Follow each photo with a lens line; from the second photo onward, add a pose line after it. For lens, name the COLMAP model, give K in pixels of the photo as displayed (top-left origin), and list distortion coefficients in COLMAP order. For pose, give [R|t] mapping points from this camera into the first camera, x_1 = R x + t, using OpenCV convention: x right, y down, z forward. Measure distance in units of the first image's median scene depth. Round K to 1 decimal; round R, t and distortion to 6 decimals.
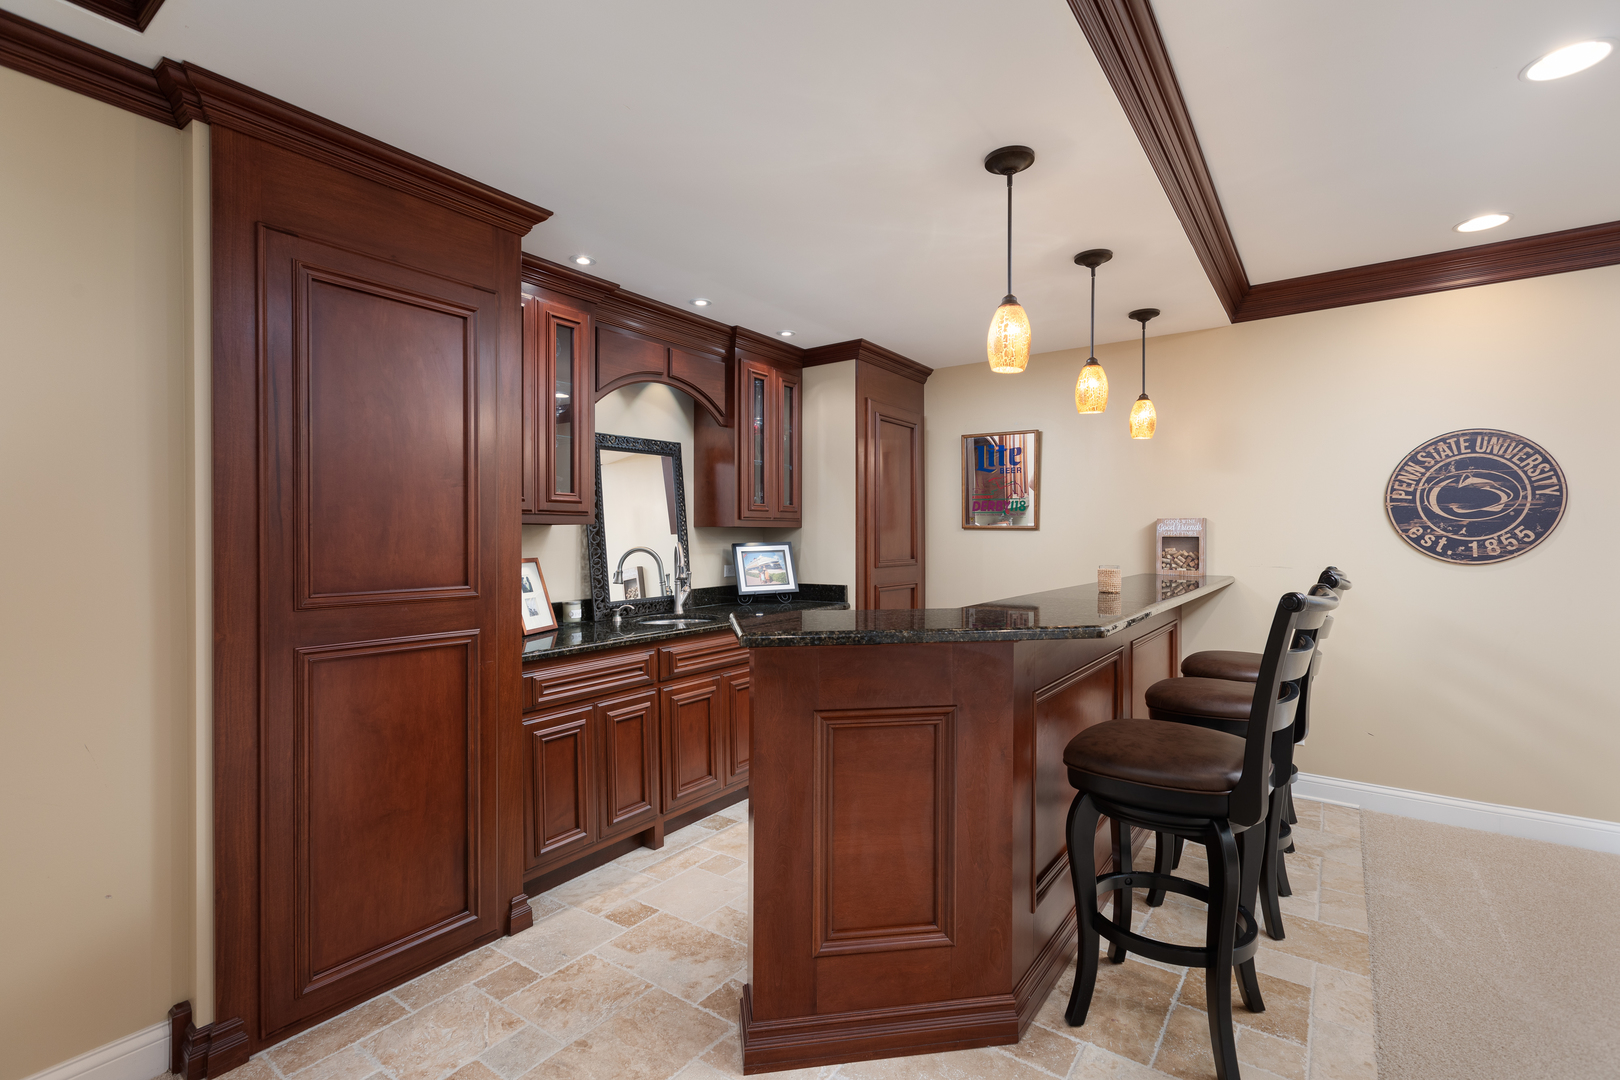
lens RADIAL K [[736.1, 0, 810.6], [0, 736.1, 540.4], [0, 0, 1]] dist [0.000281, -0.000654]
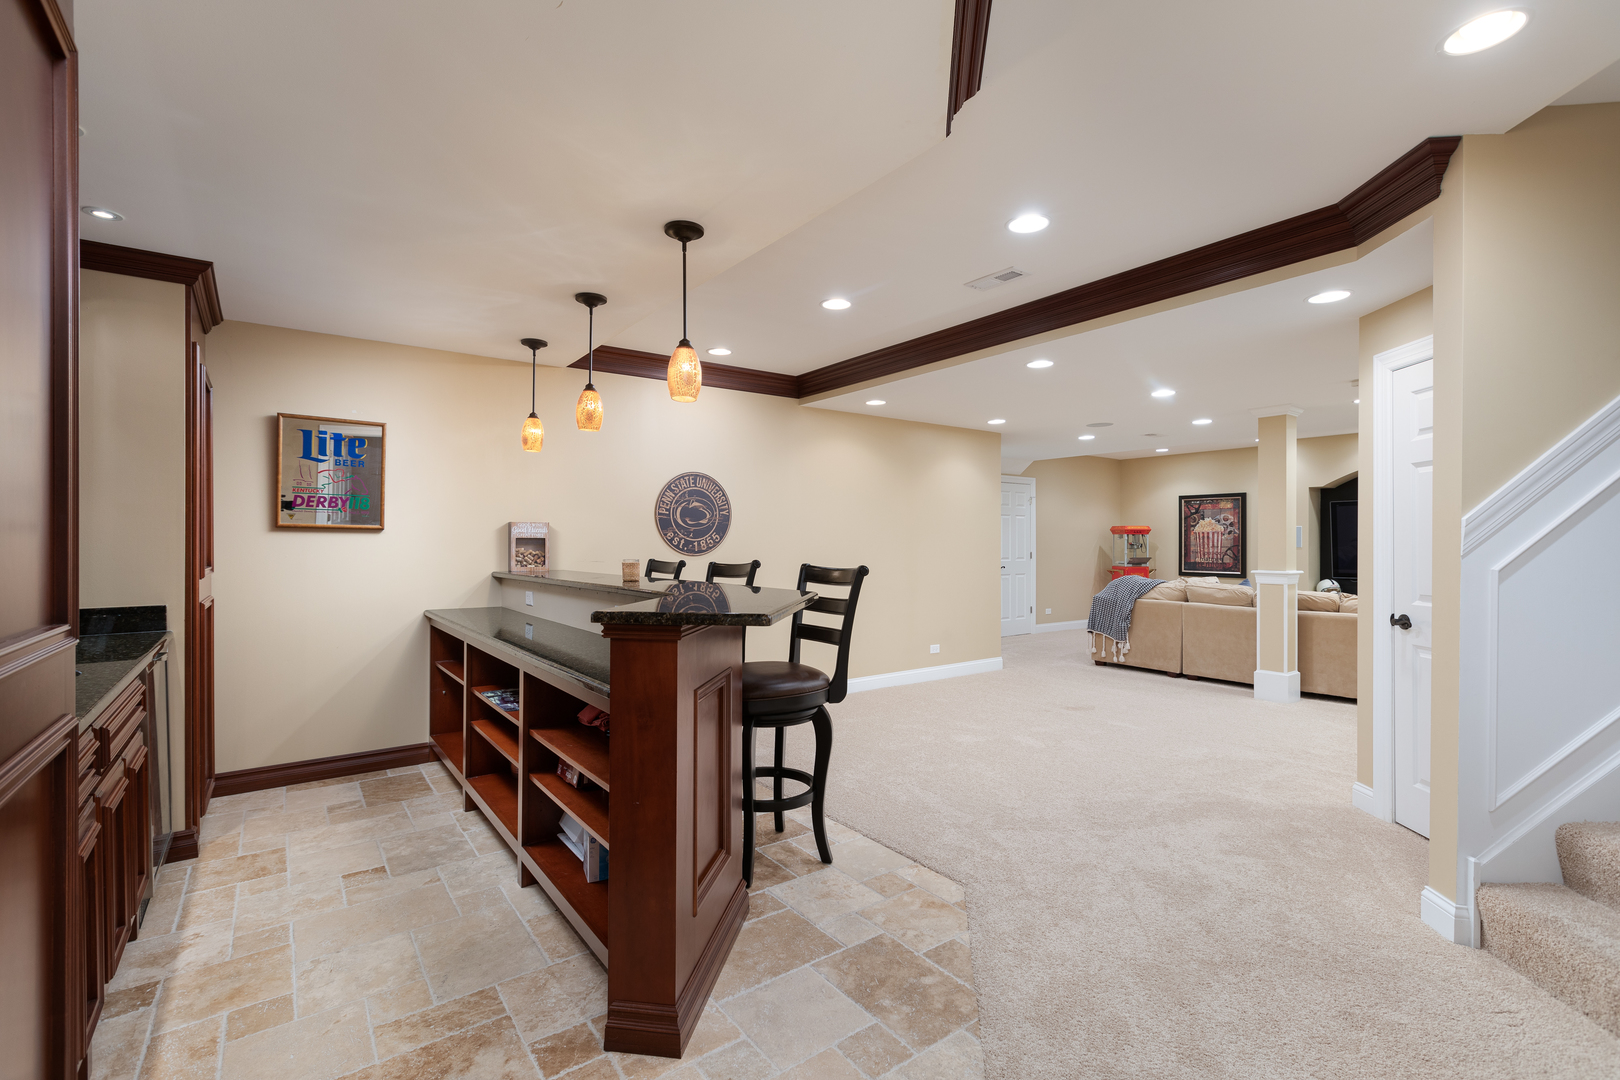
lens RADIAL K [[736.1, 0, 787.9], [0, 736.1, 547.2], [0, 0, 1]] dist [0.000281, -0.000654]
pose [[0.308367, -0.005865, 0.951249, -0.572947], [0.003861, 0.999980, 0.004914, 0.006417], [-0.951260, 0.002157, 0.308384, 0.306253]]
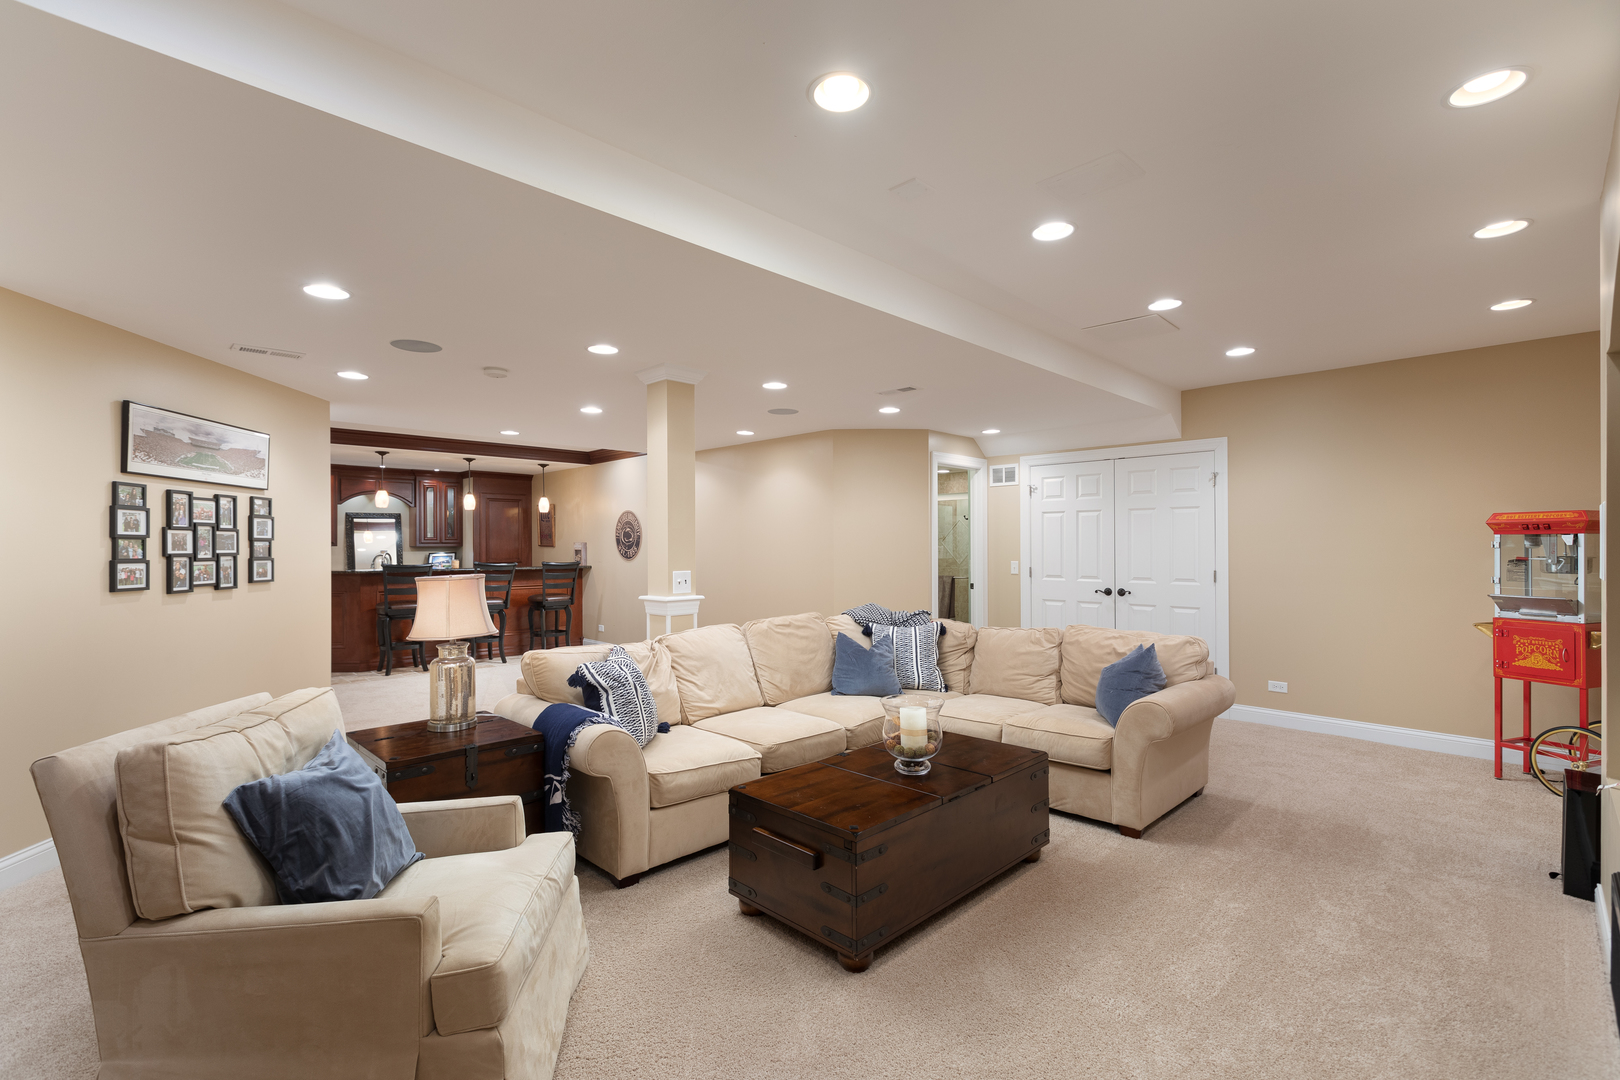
lens RADIAL K [[736.1, 0, 785.4], [0, 736.1, 579.7], [0, 0, 1]] dist [0.000281, -0.000654]
pose [[0.984505, 0.007380, -0.175202, 1.933345], [-0.001138, 0.999362, 0.035702, 0.006324], [0.175354, -0.034950, 0.983885, -1.556941]]
